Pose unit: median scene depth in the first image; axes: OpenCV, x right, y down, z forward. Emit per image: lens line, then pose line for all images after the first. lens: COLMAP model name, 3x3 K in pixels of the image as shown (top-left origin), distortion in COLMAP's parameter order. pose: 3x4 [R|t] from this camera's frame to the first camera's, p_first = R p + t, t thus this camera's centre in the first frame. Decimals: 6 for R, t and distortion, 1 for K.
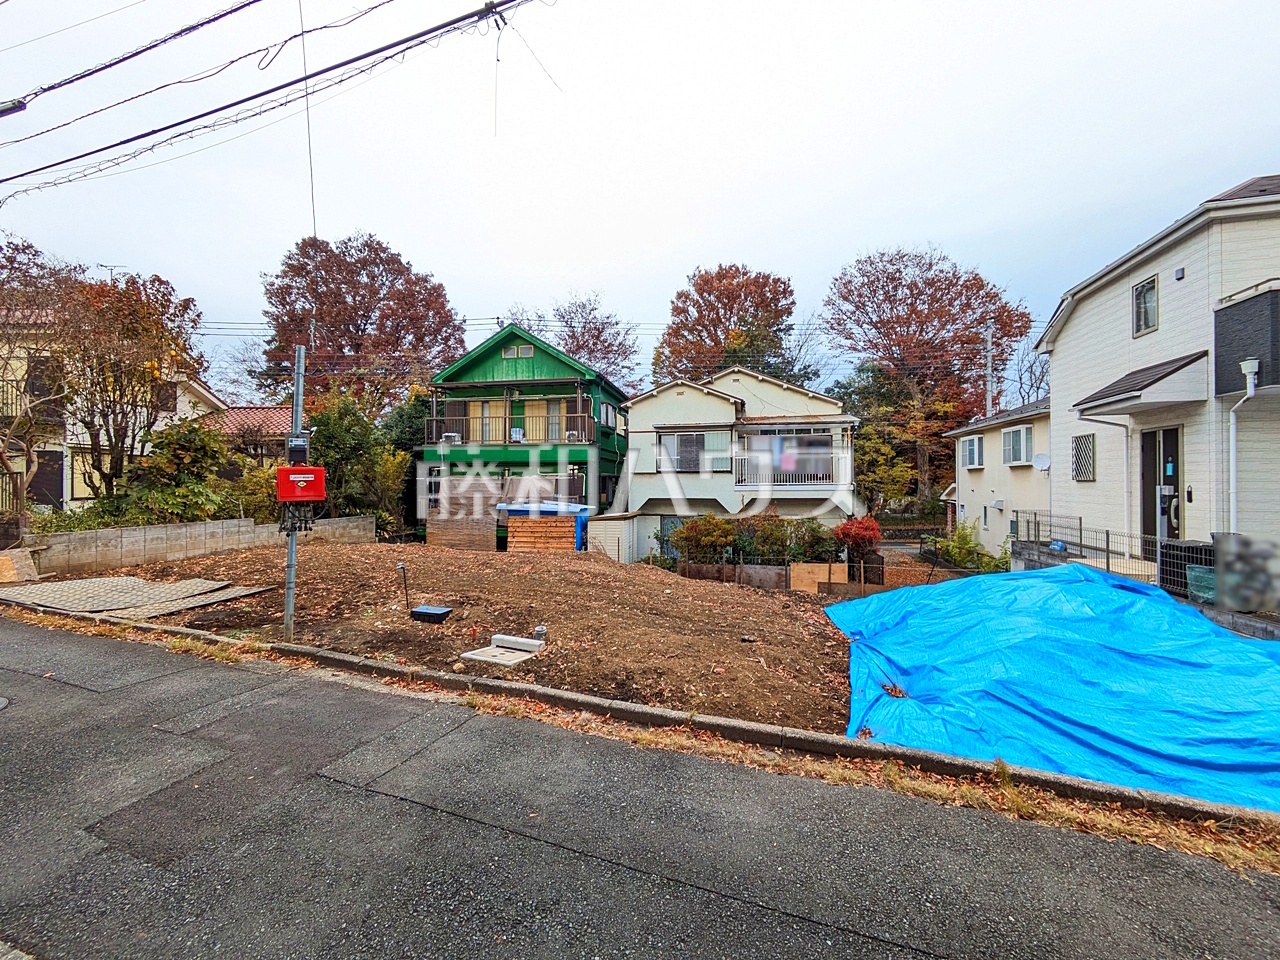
lens RADIAL K [[506.4, 0, 643.0], [0, 506.4, 479.7], [0, 0, 1]] dist [-0.002588, 0.003010]
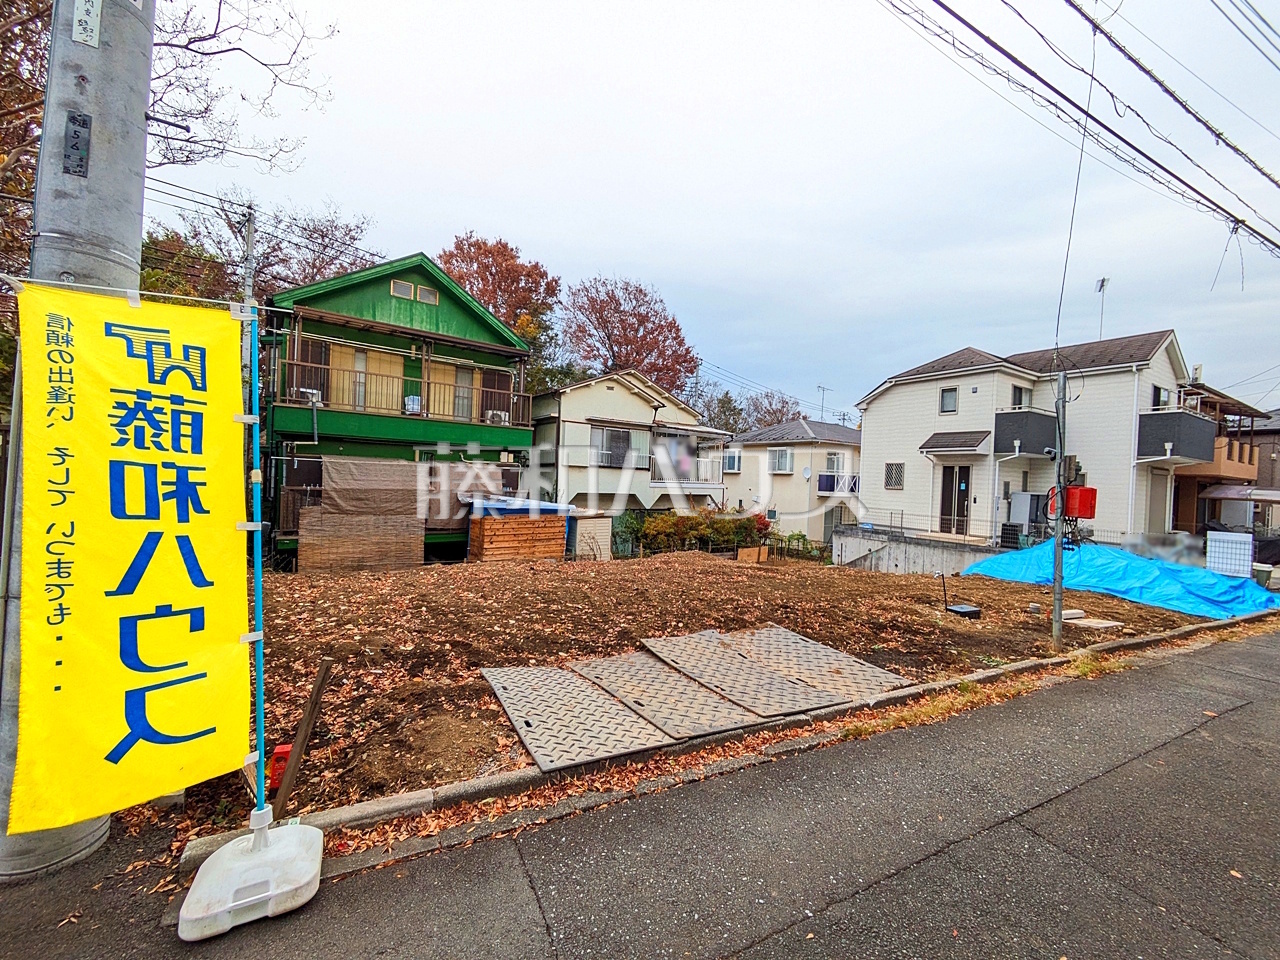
lens RADIAL K [[506.4, 0, 642.7], [0, 506.4, 480.9], [0, 0, 1]] dist [-0.002588, 0.003010]
pose [[0.684135, 0.025234, 0.728918, -0.641014], [-0.047626, 0.998814, 0.010122, -0.001339], [-0.727798, -0.041640, 0.684526, 0.282005]]
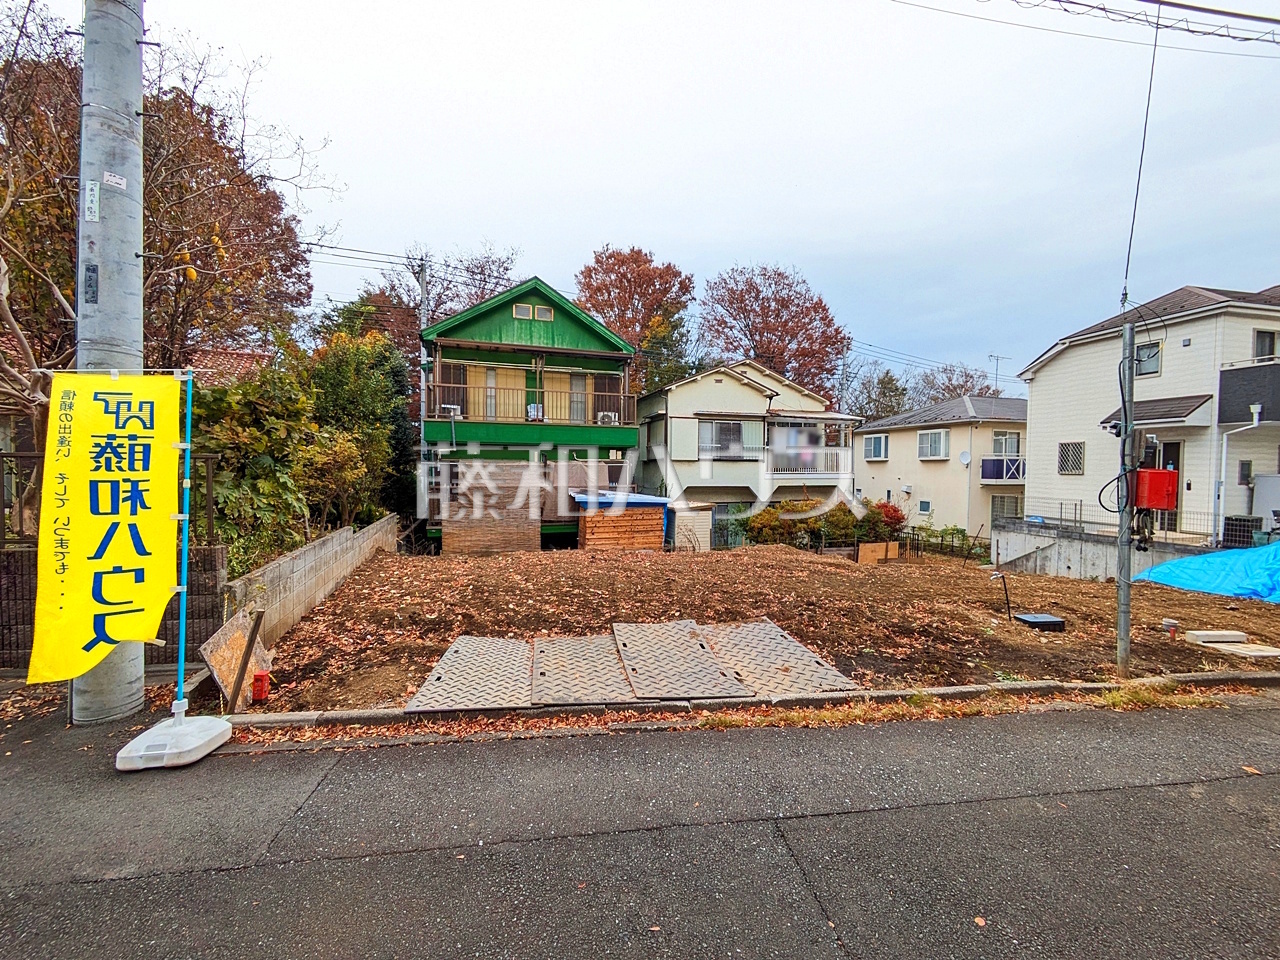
lens RADIAL K [[506.4, 0, 642.2], [0, 506.4, 481.1], [0, 0, 1]] dist [-0.002588, 0.003010]
pose [[0.884833, -0.003103, 0.465898, -0.556135], [-0.014819, 0.999284, 0.034799, -0.006496], [-0.465672, -0.037695, 0.884154, 0.194683]]
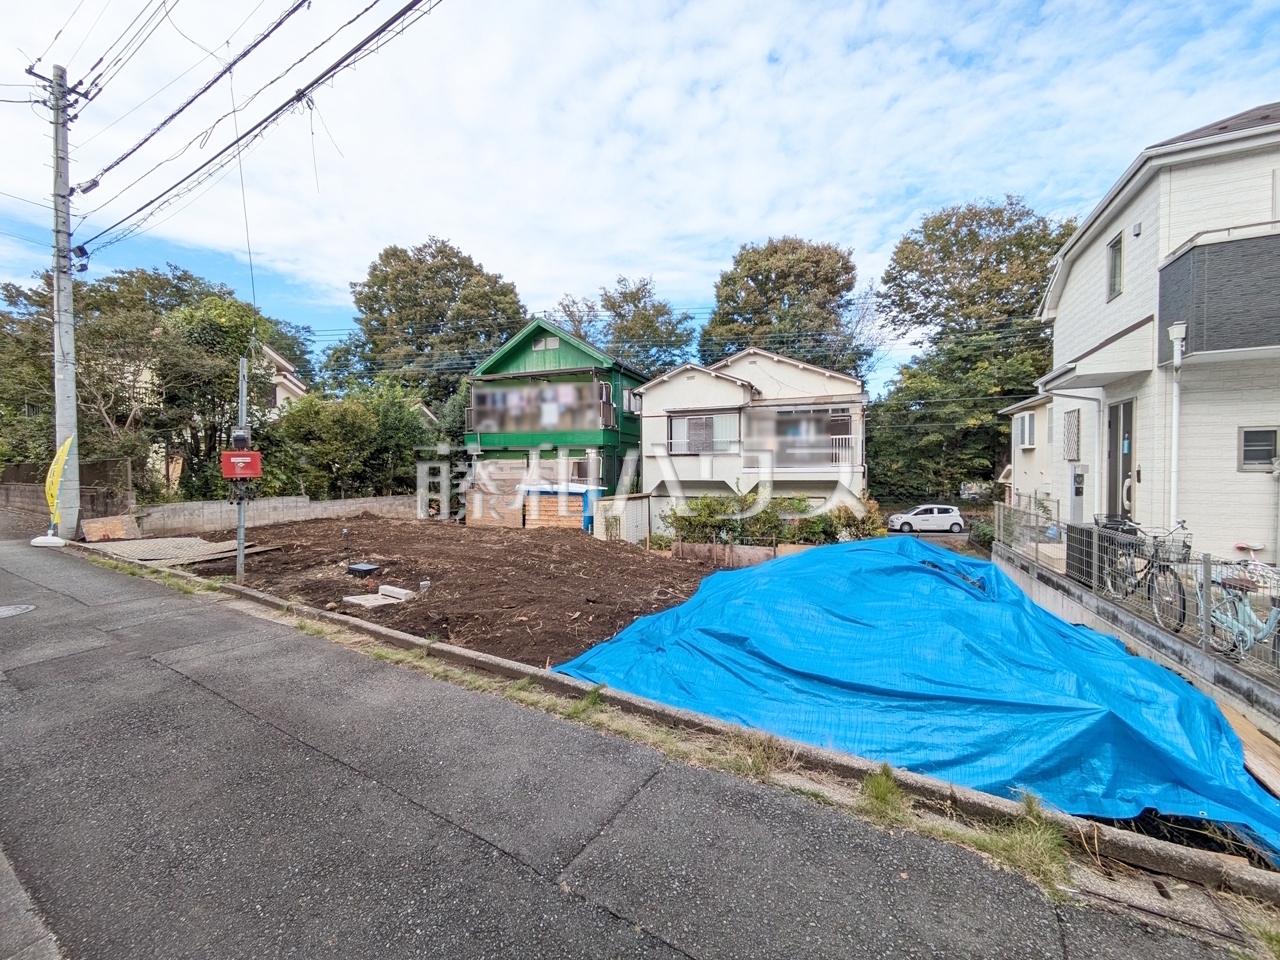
lens RADIAL K [[506.4, 0, 642.4], [0, 506.4, 480.0], [0, 0, 1]] dist [-0.002588, 0.003010]
pose [[0.982673, 0.001433, -0.185340, 0.178456], [0.004510, 0.999489, 0.031642, 0.003317], [0.185291, -0.031930, 0.982165, -0.030745]]
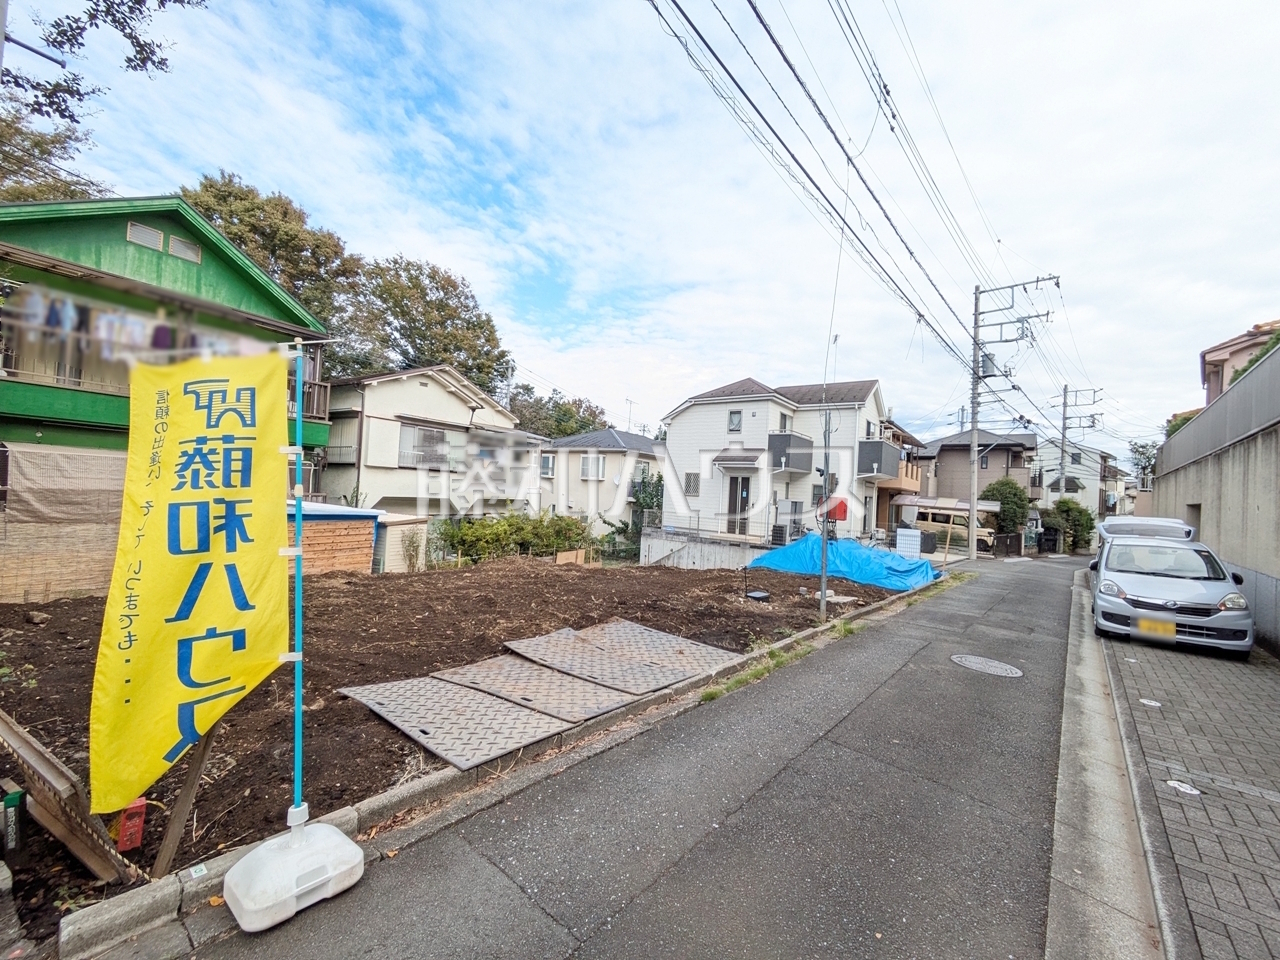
lens RADIAL K [[506.4, 0, 641.7], [0, 506.4, 481.0], [0, 0, 1]] dist [-0.002588, 0.003010]
pose [[0.360731, 0.041811, 0.931732, -0.680297], [-0.065315, 0.997675, -0.019483, -0.001810], [-0.930380, -0.053828, 0.362623, 0.300001]]
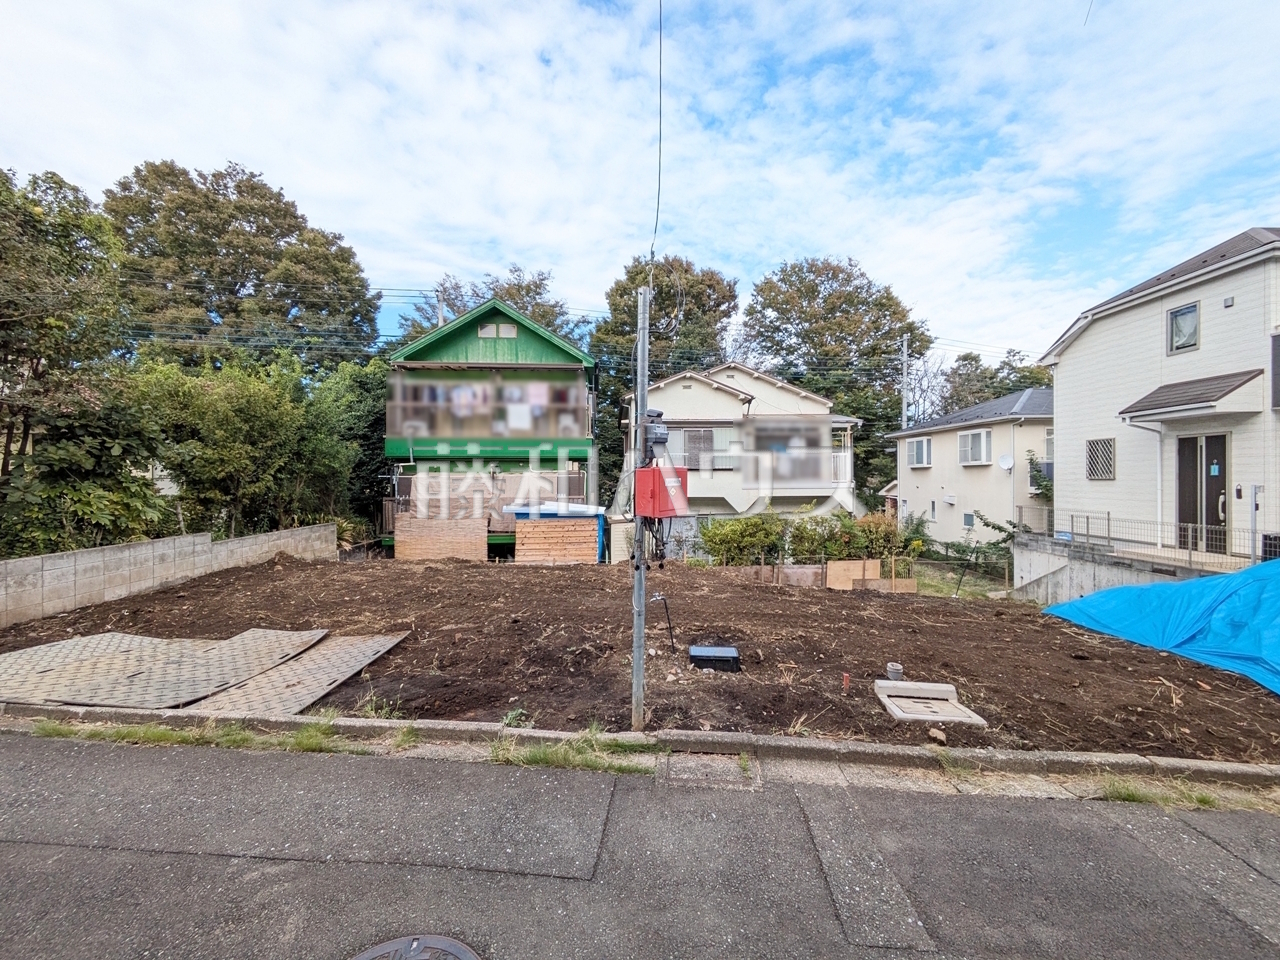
lens RADIAL K [[506.4, 0, 642.6], [0, 506.4, 477.5], [0, 0, 1]] dist [-0.002588, 0.003010]
pose [[0.967078, -0.000281, 0.254481, -0.265643], [-0.000700, 0.999993, 0.003762, -0.003694], [-0.254480, -0.003816, 0.967071, 0.105969]]
